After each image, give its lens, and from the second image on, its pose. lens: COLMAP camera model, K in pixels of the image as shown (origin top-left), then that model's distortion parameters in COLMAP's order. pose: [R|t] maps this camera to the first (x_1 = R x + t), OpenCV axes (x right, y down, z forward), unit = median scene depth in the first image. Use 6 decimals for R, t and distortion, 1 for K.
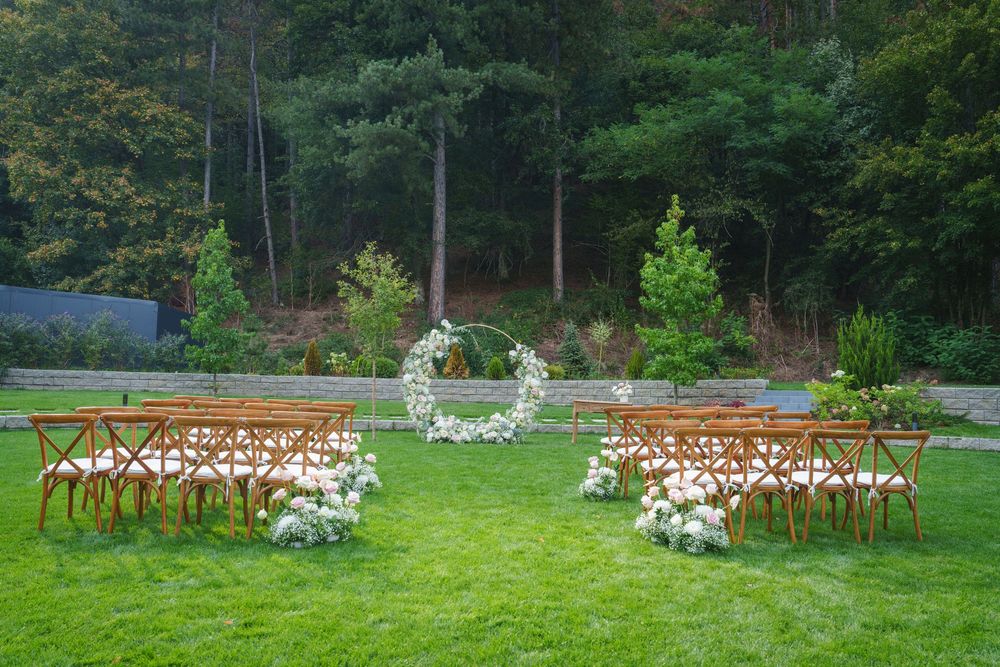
lens RADIAL K [[830.9, 0, 499.7], [0, 830.9, 341.3], [0, 0, 1]] dist [-0.047262, 0.029746]
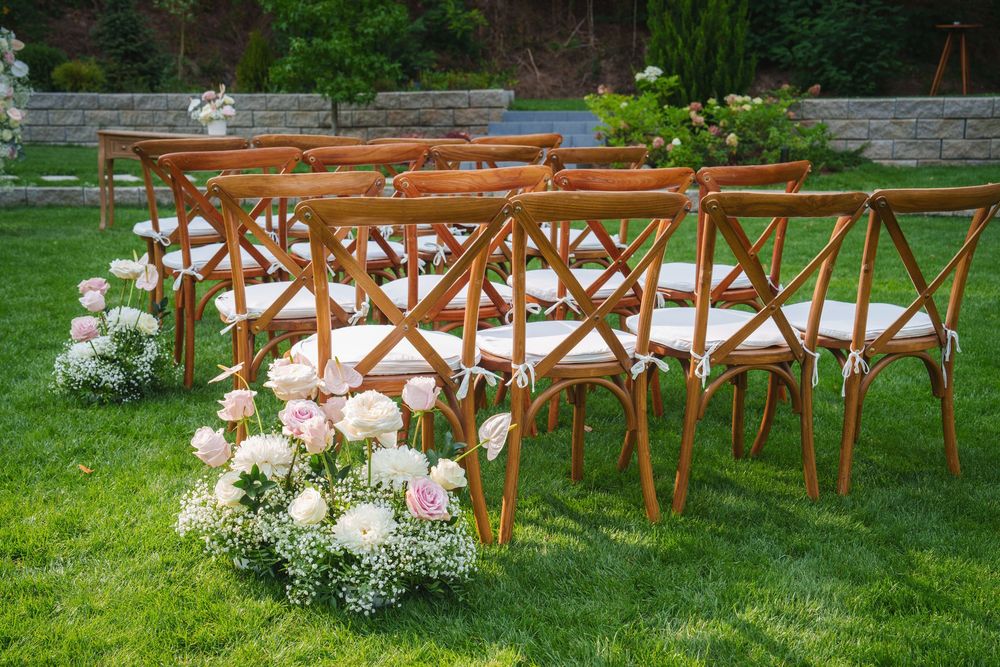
lens RADIAL K [[1329.2, 0, 501.5], [0, 1329.2, 337.0], [0, 0, 1]] dist [0.157145, 0.000000]
pose [[0.948195, -0.063845, 0.311209, 0.057945], [-0.004040, 0.977096, 0.212761, 0.022936], [-0.317665, -0.202996, 0.926219, 0.235674]]
